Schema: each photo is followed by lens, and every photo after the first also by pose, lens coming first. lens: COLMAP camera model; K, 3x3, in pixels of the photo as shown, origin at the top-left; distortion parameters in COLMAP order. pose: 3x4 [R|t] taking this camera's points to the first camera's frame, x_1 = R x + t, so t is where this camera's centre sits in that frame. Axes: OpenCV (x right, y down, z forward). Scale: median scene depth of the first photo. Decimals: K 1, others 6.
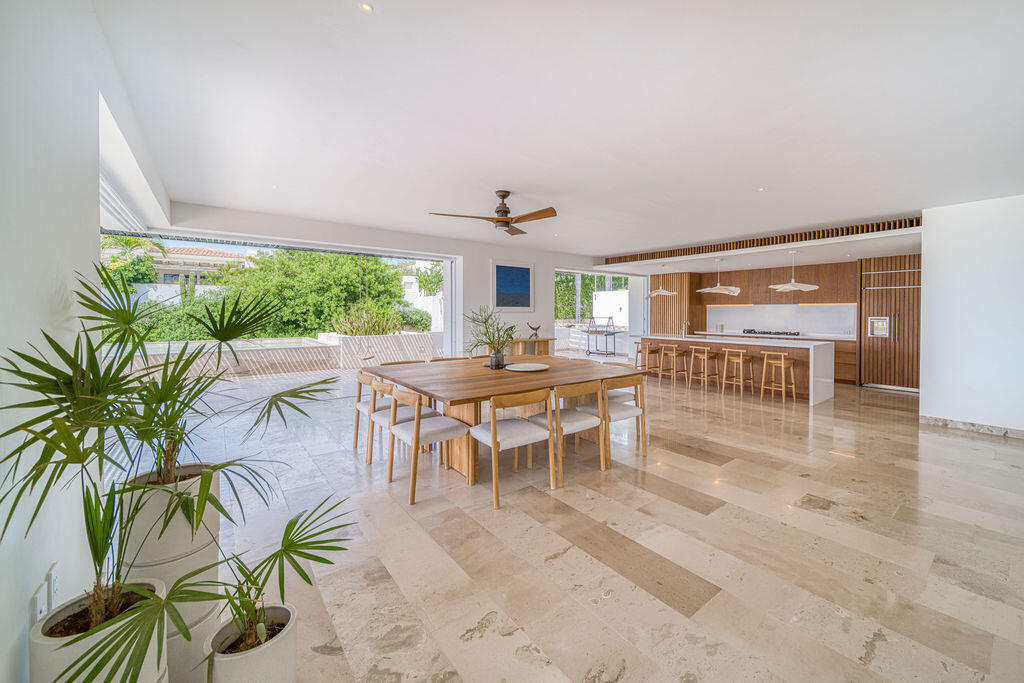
lens RADIAL K [[400.4, 0, 564.1], [0, 400.4, 321.0], [0, 0, 1]] dist [-0.003416, -0.000225]
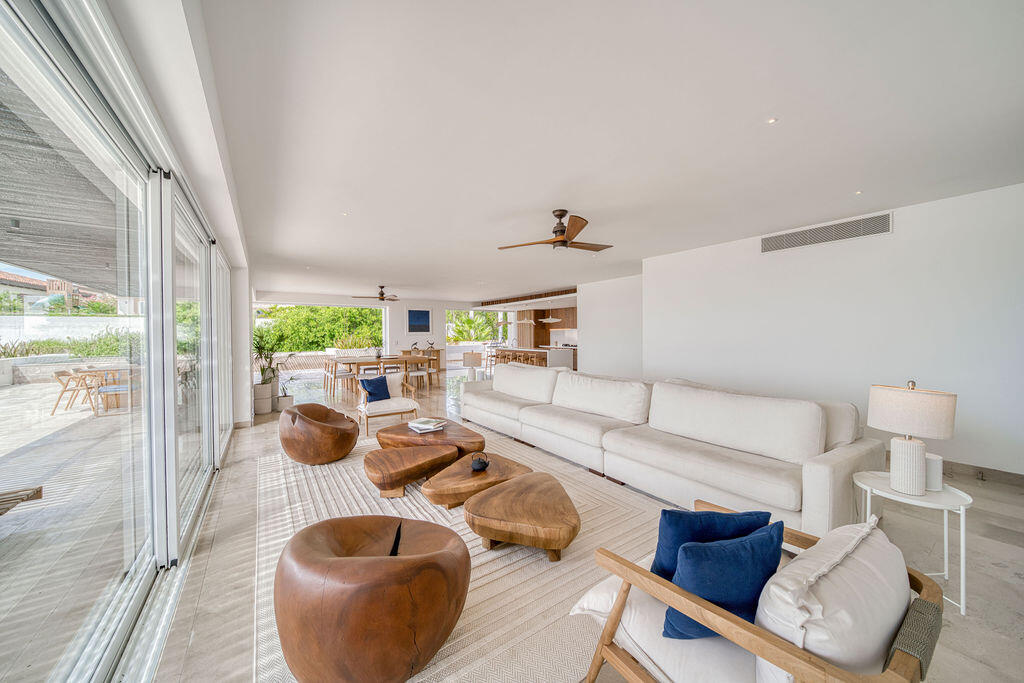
lens RADIAL K [[365.5, 0, 511.8], [0, 365.5, 338.9], [0, 0, 1]] dist [-0.005097, 0.000024]
pose [[0.992684, -0.007745, -0.120494, 0.216123], [0.006721, 0.999938, -0.008901, 0.006232], [0.120556, 0.008026, 0.992674, -0.267526]]
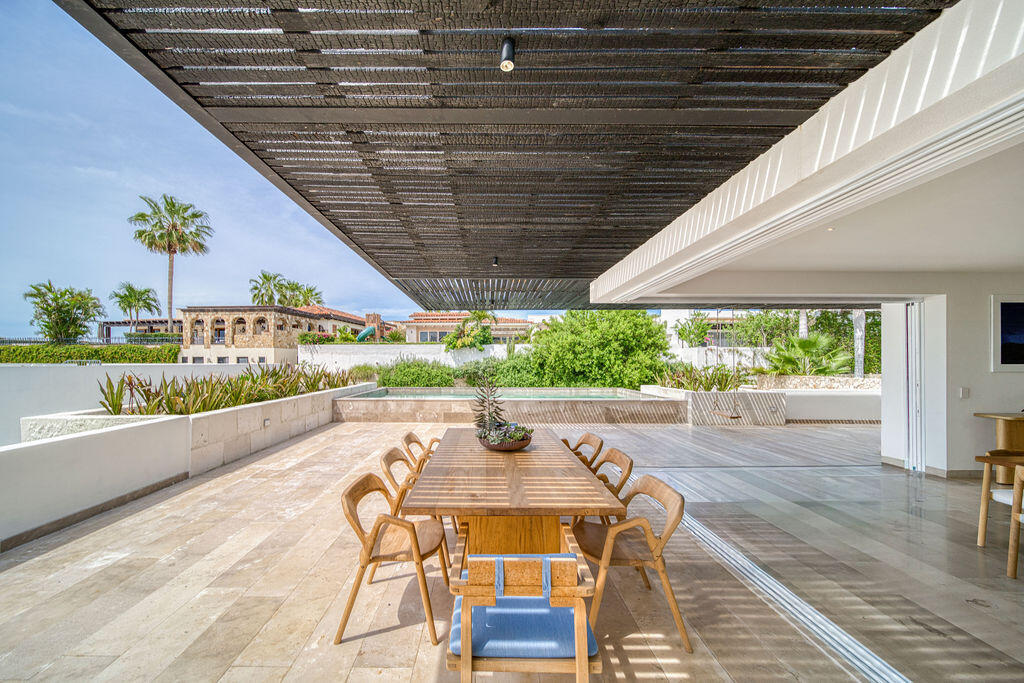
lens RADIAL K [[365.5, 0, 479.1], [0, 365.5, 359.1], [0, 0, 1]] dist [-0.005097, 0.000024]
pose [[0.741888, -0.005612, -0.670500, -0.174556], [-0.014397, 0.999601, -0.024296, -0.006691], [0.670369, 0.027678, 0.741511, -0.019092]]
